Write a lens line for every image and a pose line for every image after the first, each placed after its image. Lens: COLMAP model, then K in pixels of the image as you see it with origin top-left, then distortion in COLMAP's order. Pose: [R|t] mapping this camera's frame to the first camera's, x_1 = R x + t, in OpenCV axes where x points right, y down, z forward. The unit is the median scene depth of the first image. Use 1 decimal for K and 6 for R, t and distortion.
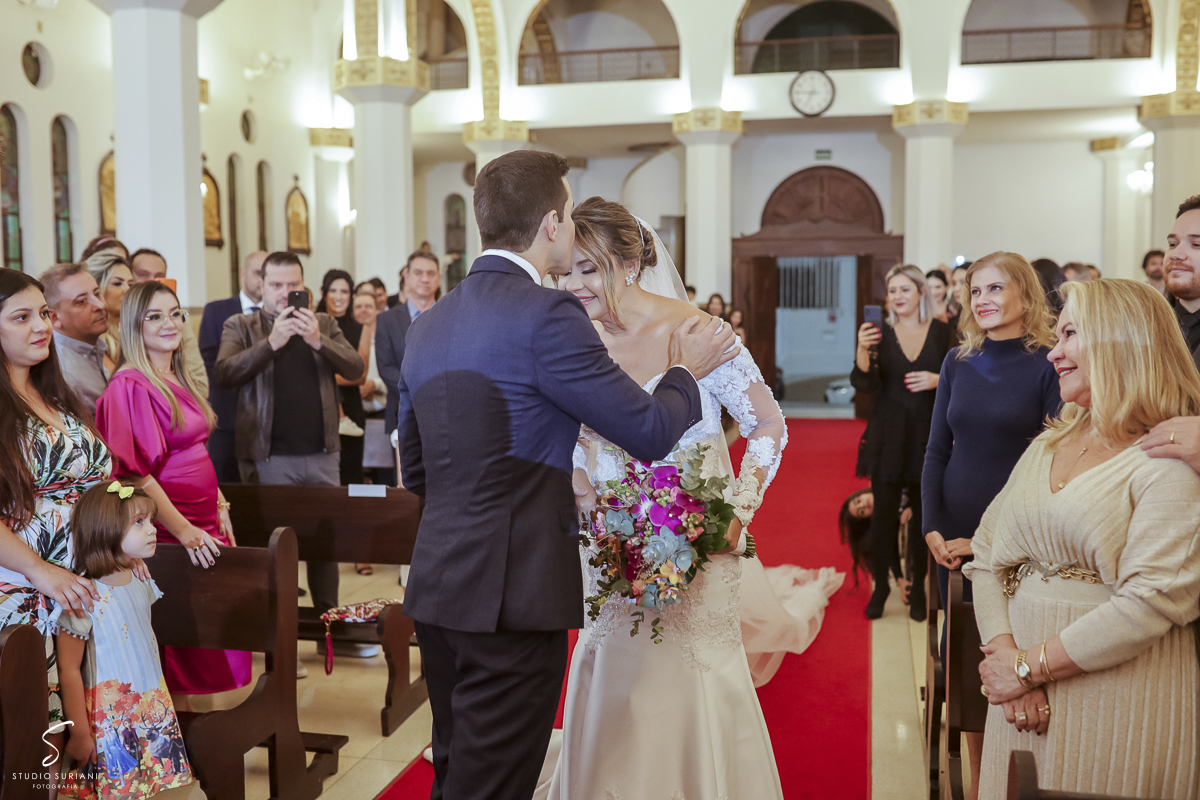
lens RADIAL K [[1157.0, 0, 611.8], [0, 1157.0, 378.3], [0, 0, 1]] dist [-0.037565, 0.000000]
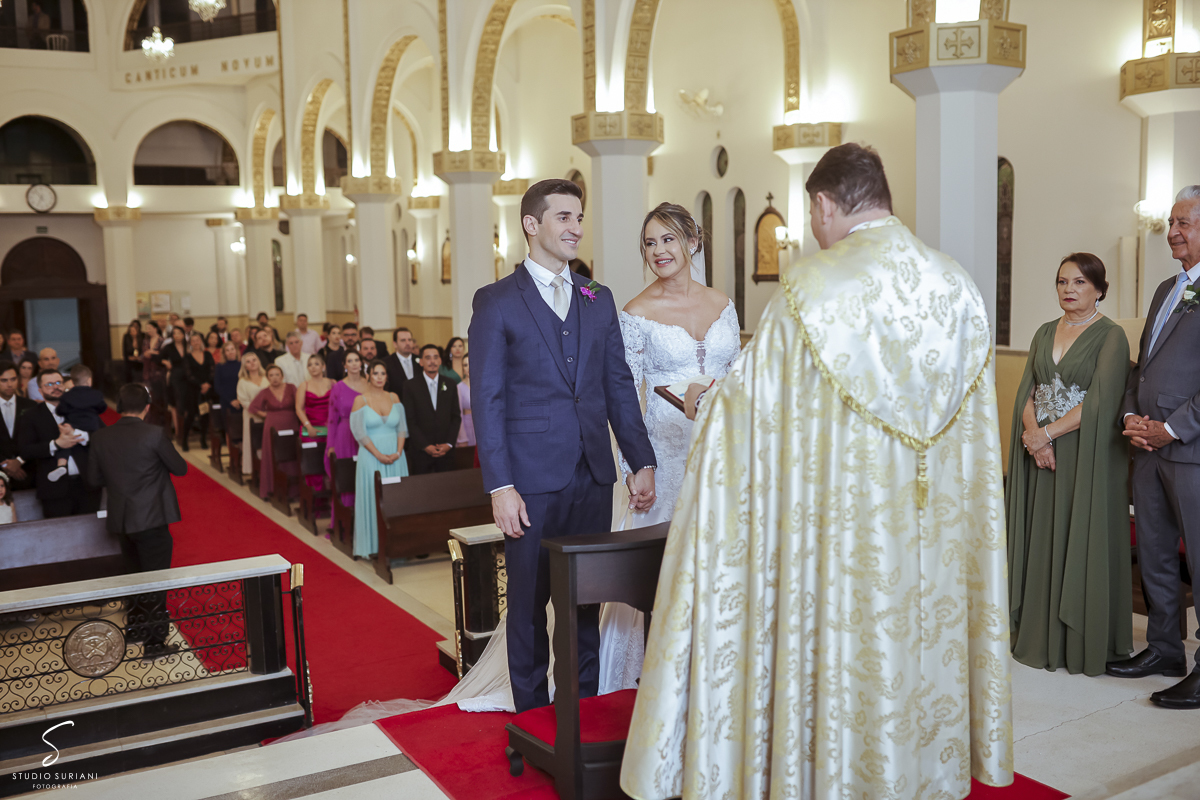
lens RADIAL K [[1157.0, 0, 599.0], [0, 1157.0, 394.4], [0, 0, 1]] dist [-0.037565, 0.000000]
pose [[0.737575, -0.082031, 0.670264, -0.339270], [0.061514, 0.996629, 0.054282, -0.012261], [-0.672458, 0.001193, 0.740134, -0.692685]]
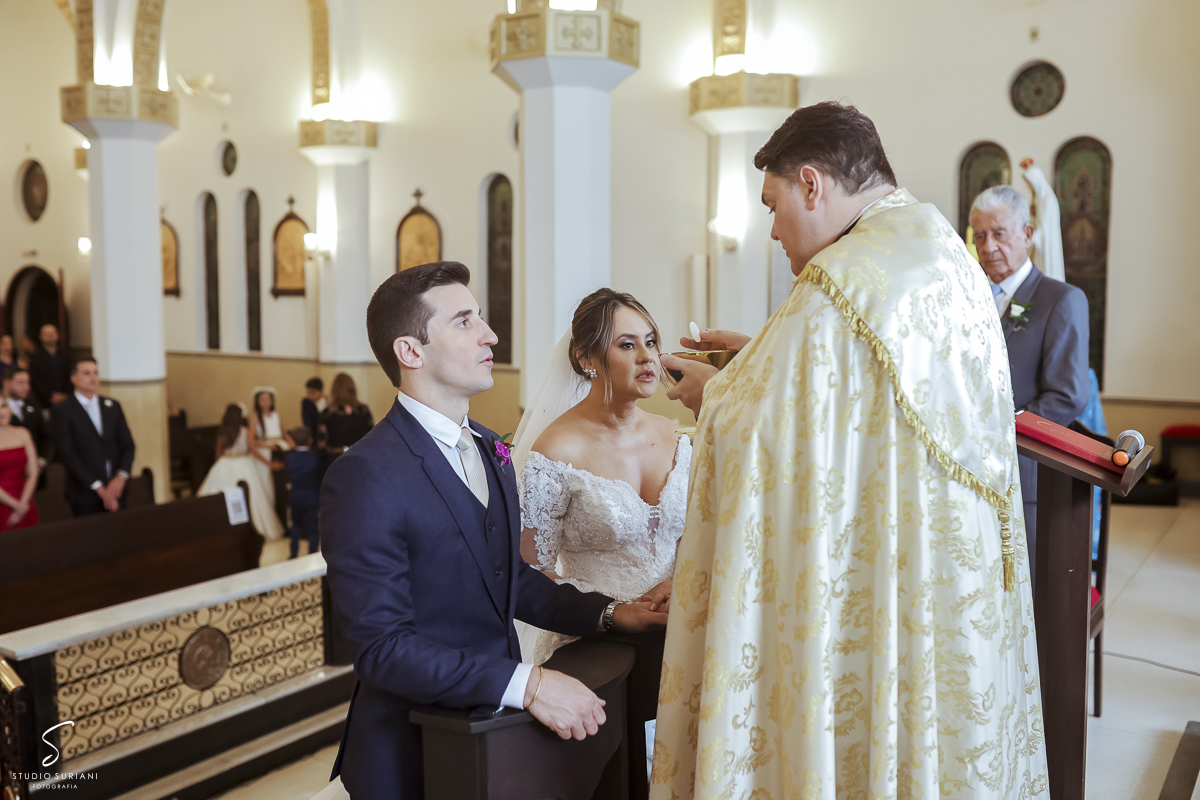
lens RADIAL K [[1157.0, 0, 608.8], [0, 1157.0, 433.3], [0, 0, 1]] dist [-0.037565, 0.000000]
pose [[0.345111, -0.114752, 0.931521, -0.315636], [0.058993, 0.993187, 0.100492, -0.015057], [-0.936706, 0.020272, 0.349529, -0.595630]]
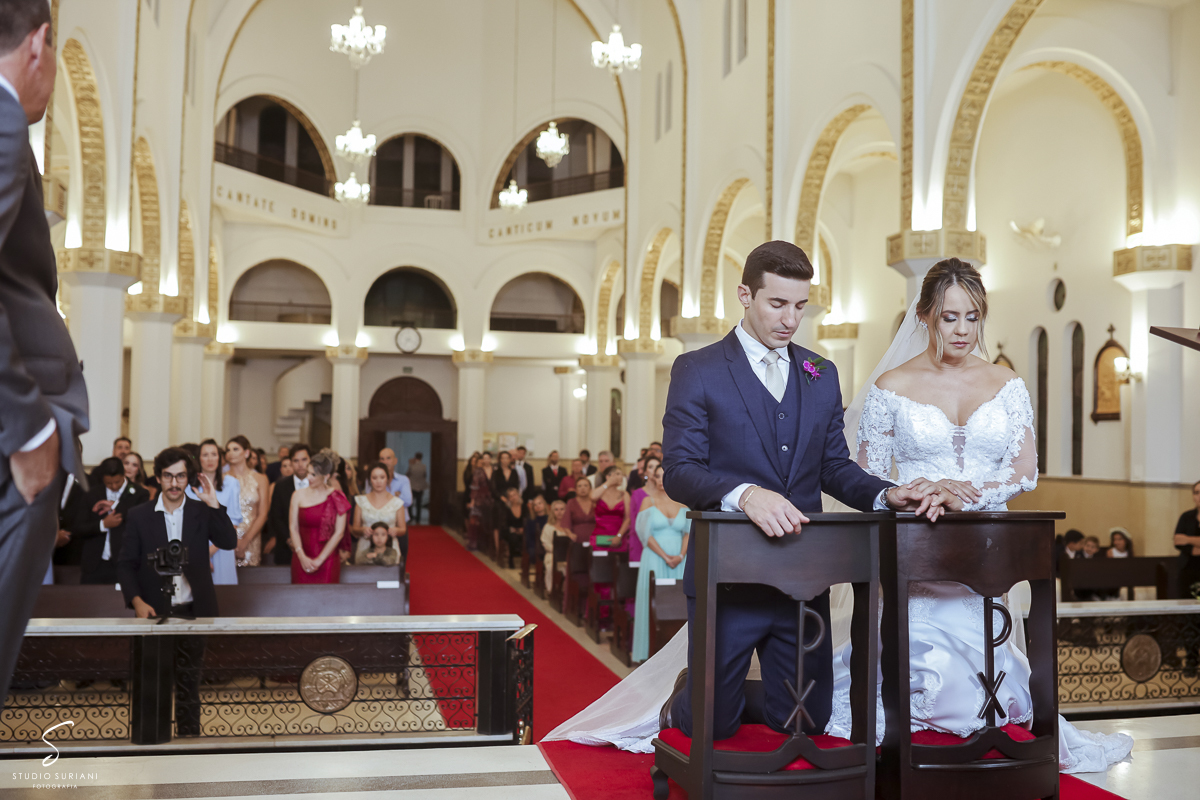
lens RADIAL K [[1157.0, 0, 608.8], [0, 1157.0, 393.9], [0, 0, 1]] dist [-0.037565, 0.000000]
pose [[0.901746, 0.042254, 0.430196, -0.300189], [0.004996, 0.994126, -0.108116, 0.027383], [-0.432237, 0.099643, 0.896238, -0.694281]]
